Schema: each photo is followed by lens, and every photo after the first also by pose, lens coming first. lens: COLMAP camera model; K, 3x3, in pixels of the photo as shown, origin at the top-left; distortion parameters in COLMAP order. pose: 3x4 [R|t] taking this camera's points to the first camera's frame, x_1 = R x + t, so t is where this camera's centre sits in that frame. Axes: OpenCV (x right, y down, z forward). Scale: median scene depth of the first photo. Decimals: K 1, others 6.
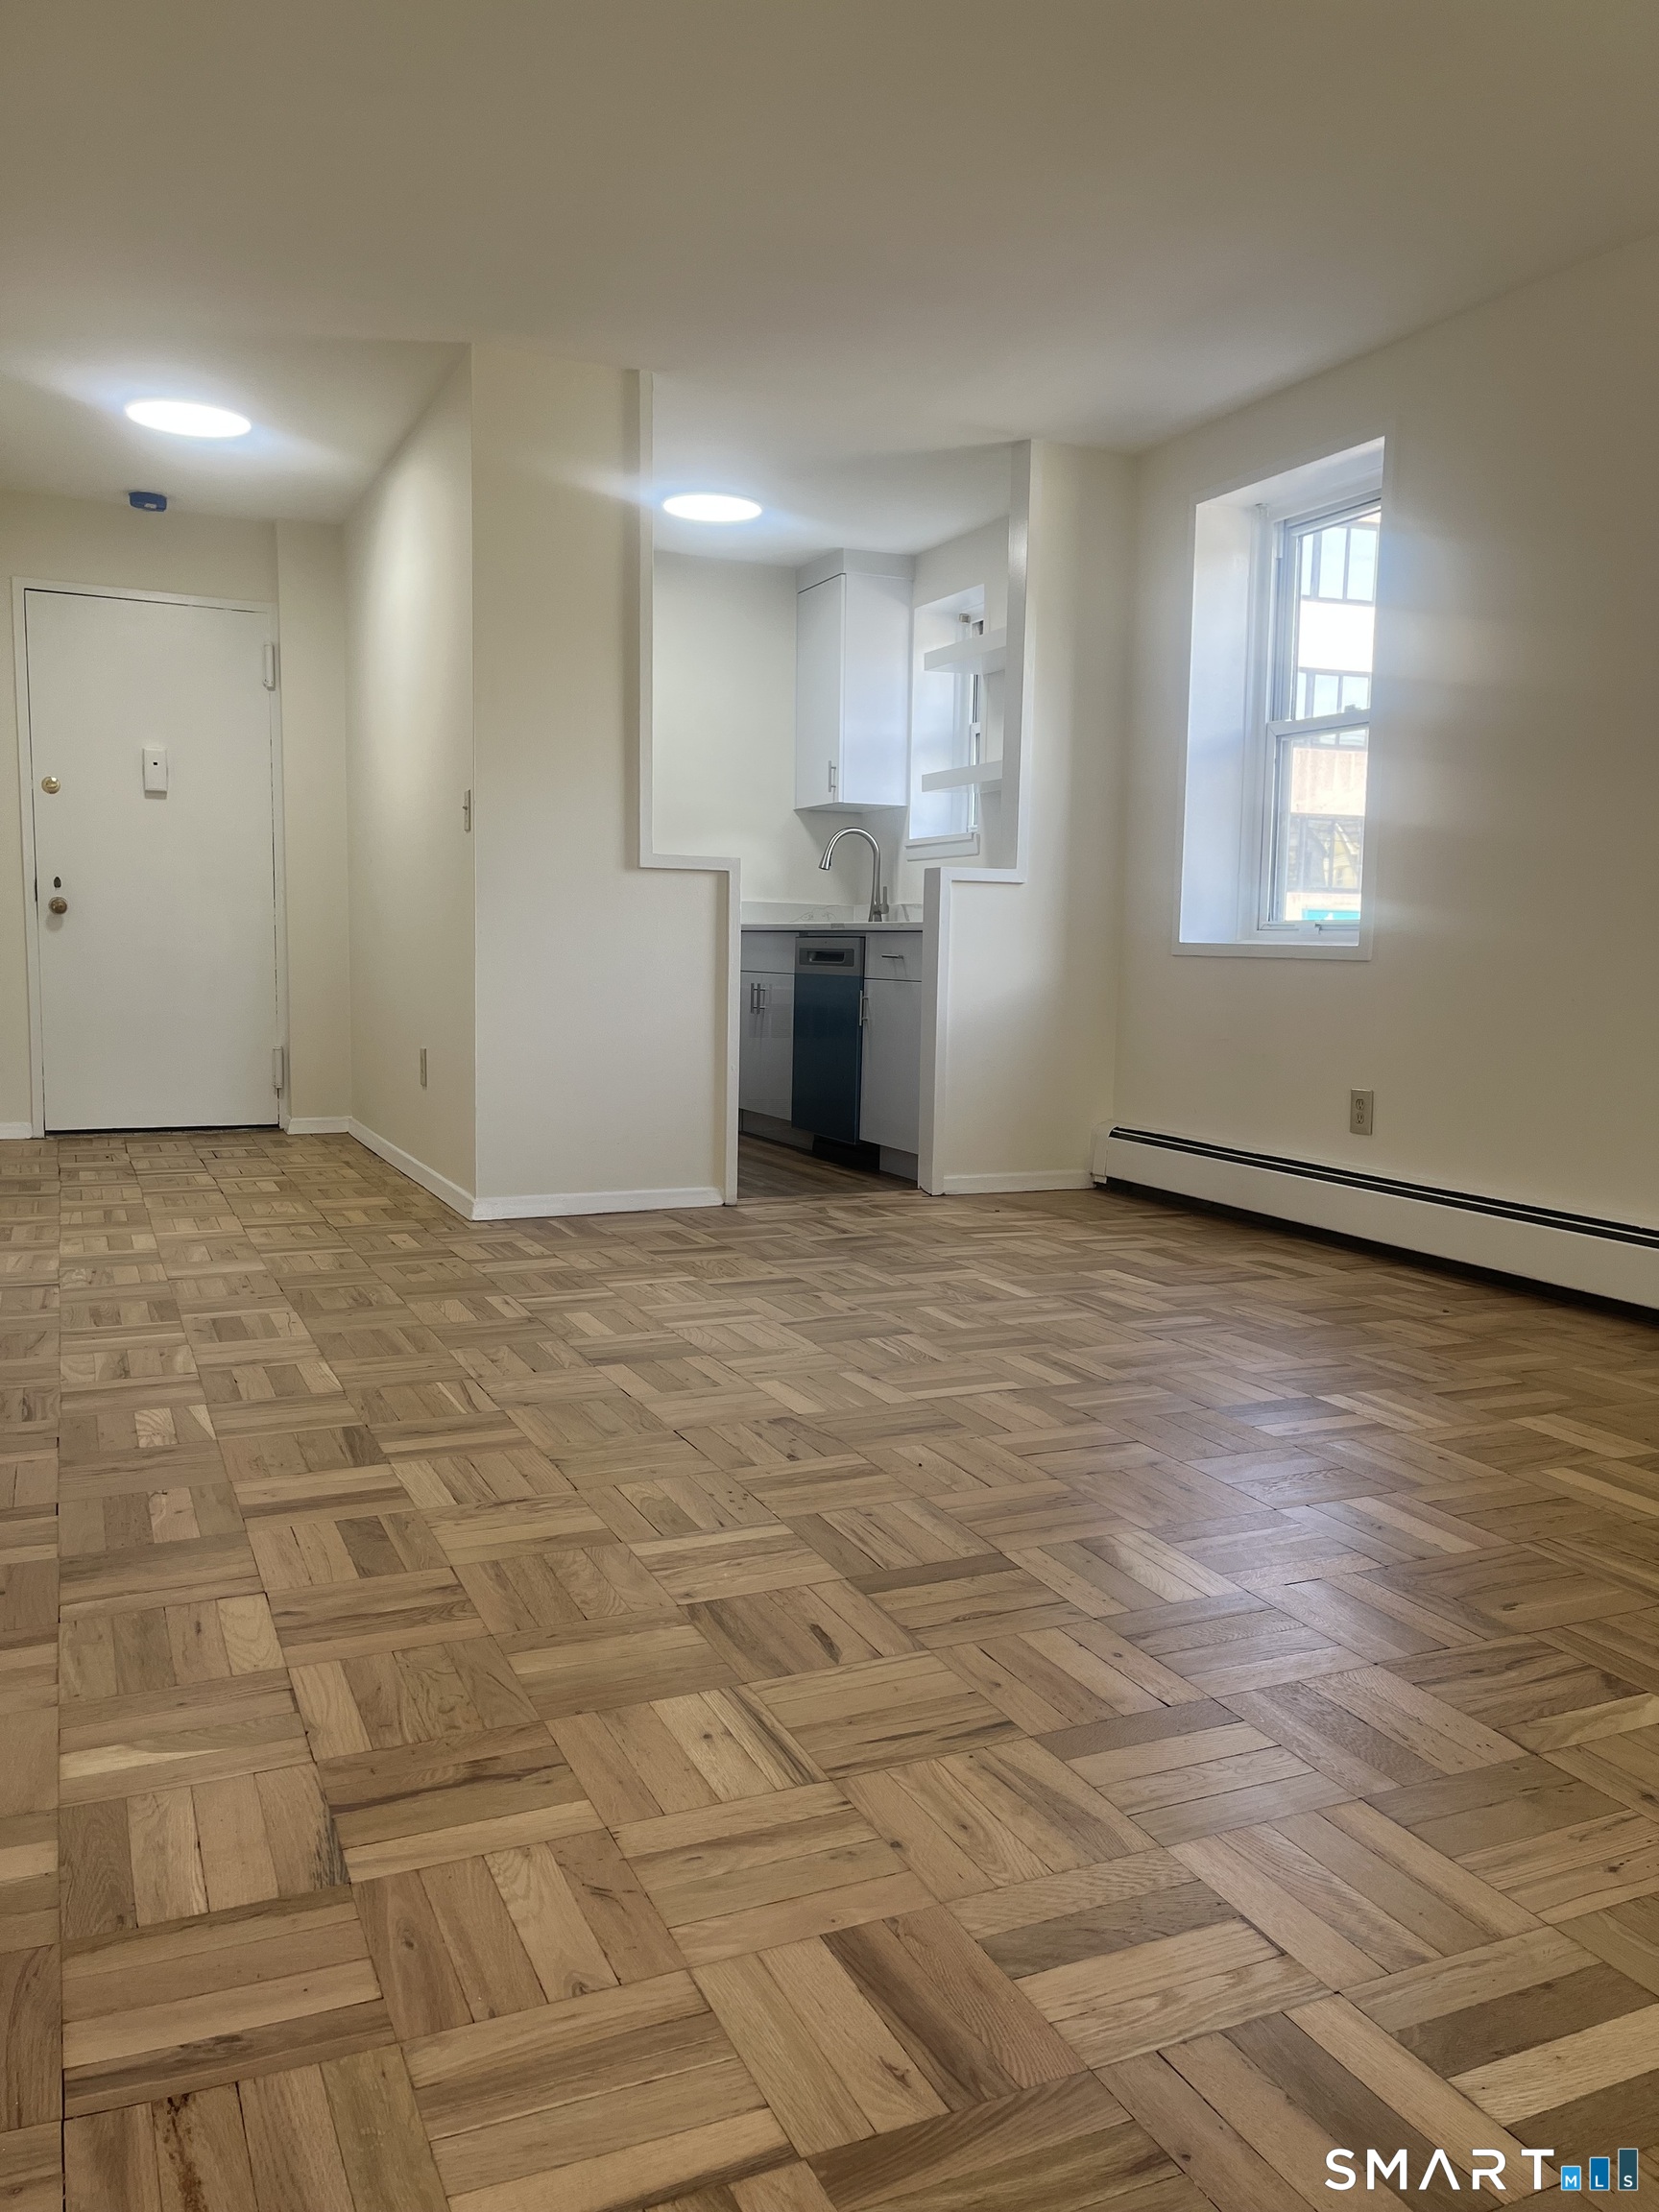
lens RADIAL K [[1680.5, 0, 835.9], [0, 1680.5, 1103.7], [0, 0, 1]] dist [0.042567, -0.037192]
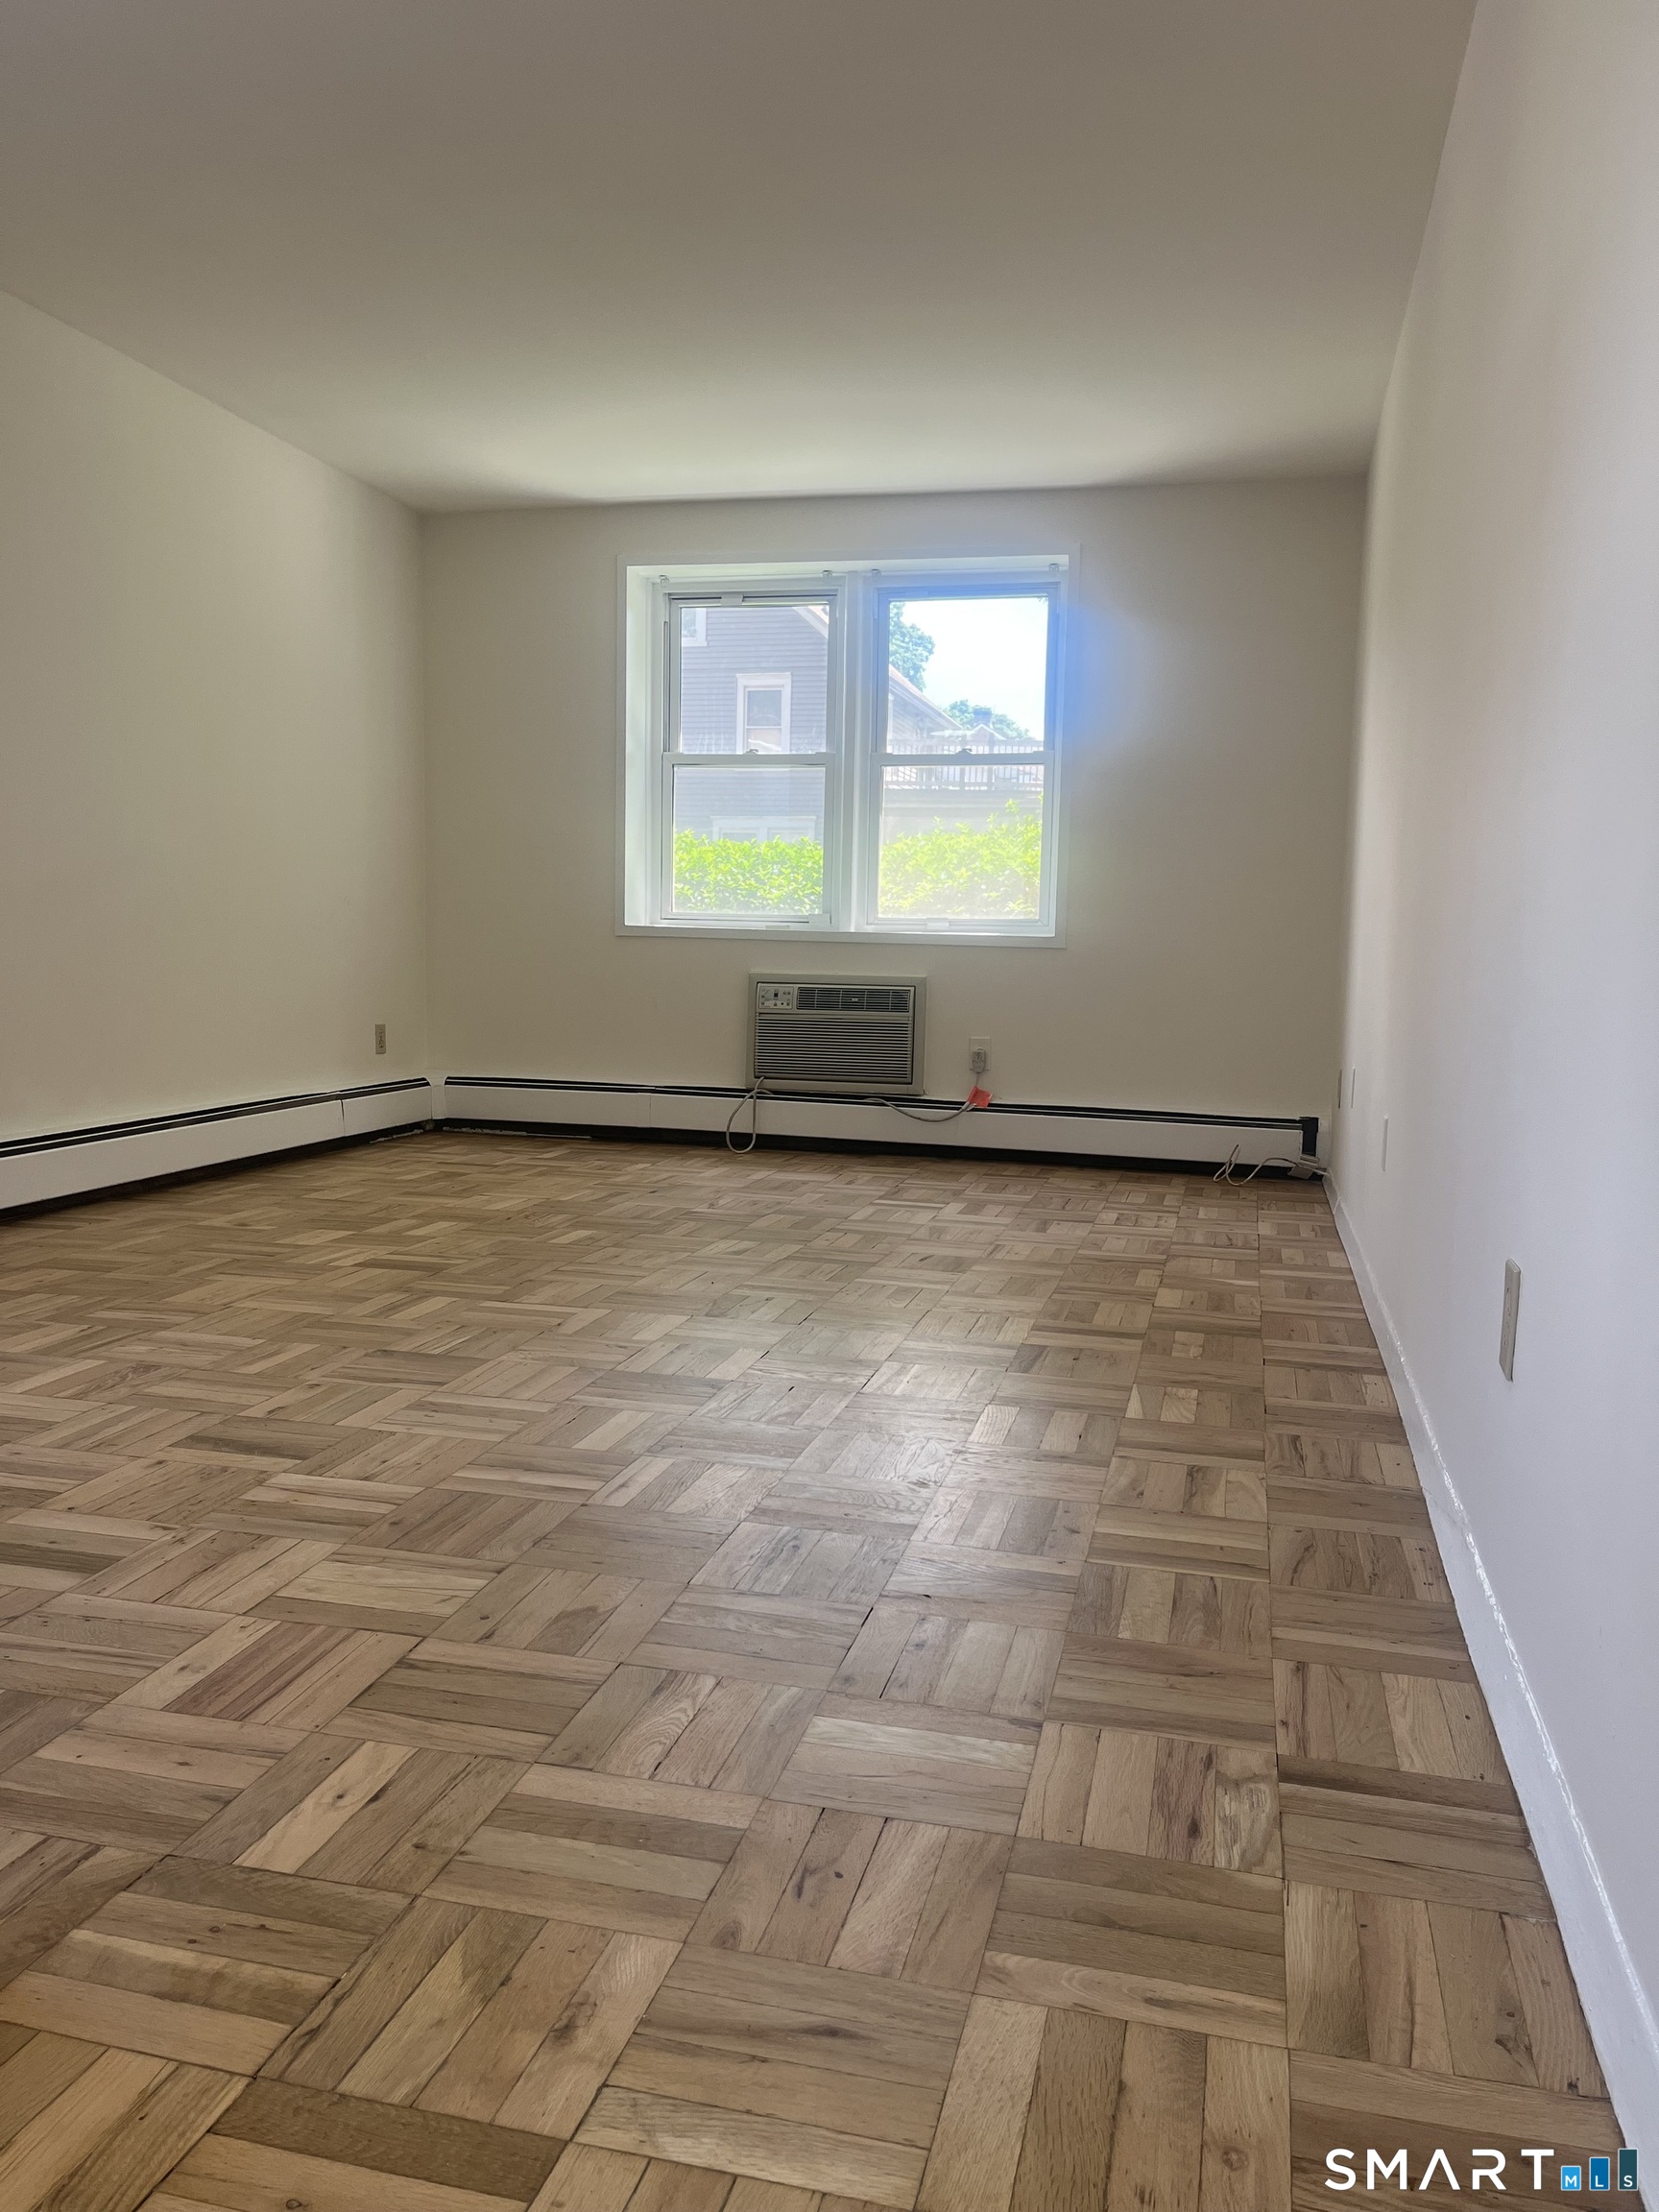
lens RADIAL K [[1680.5, 0, 834.6], [0, 1680.5, 1112.3], [0, 0, 1]] dist [0.042567, -0.037192]
pose [[-0.784532, -0.093851, 0.612945, -0.745222], [0.021985, 0.983649, 0.178751, -0.156580], [-0.619698, 0.153712, -0.769640, 1.657747]]
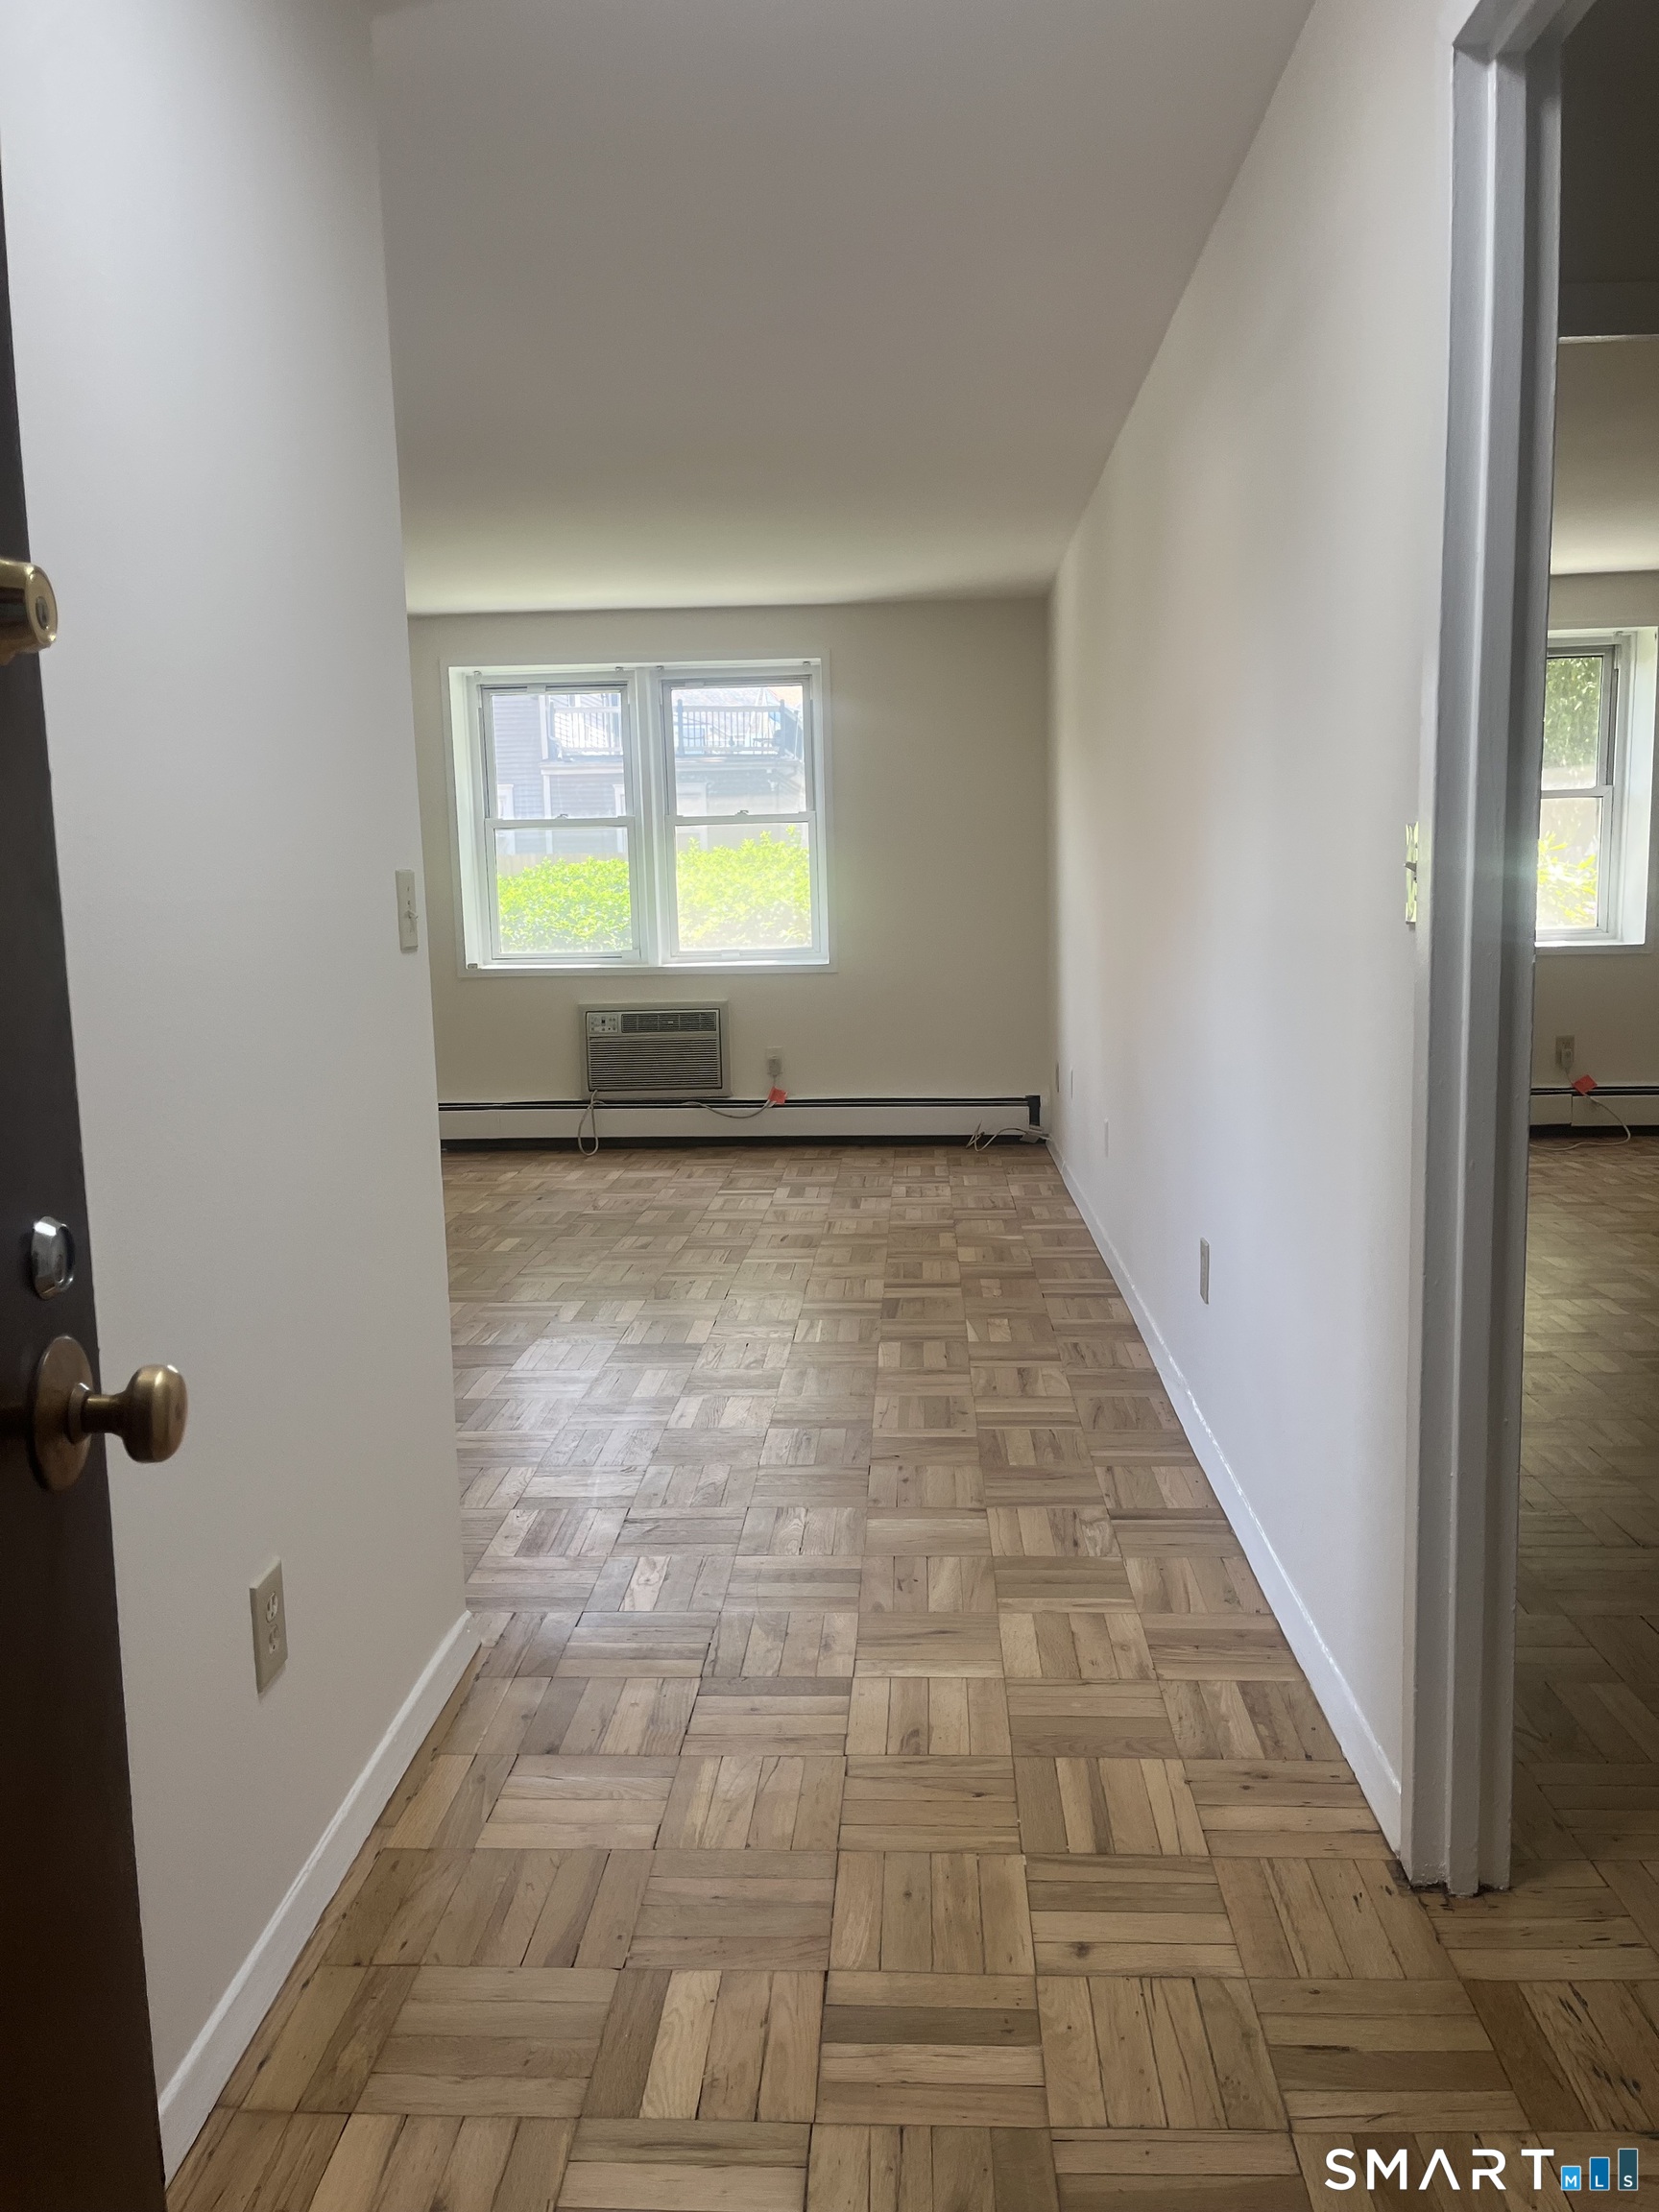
lens RADIAL K [[1680.5, 0, 821.5], [0, 1680.5, 1093.3], [0, 0, 1]] dist [0.042567, -0.037192]
pose [[-0.885594, -0.051160, 0.461633, -0.852575], [0.054162, 0.975759, 0.212041, -0.330587], [-0.461291, 0.212785, -0.861356, 2.095505]]
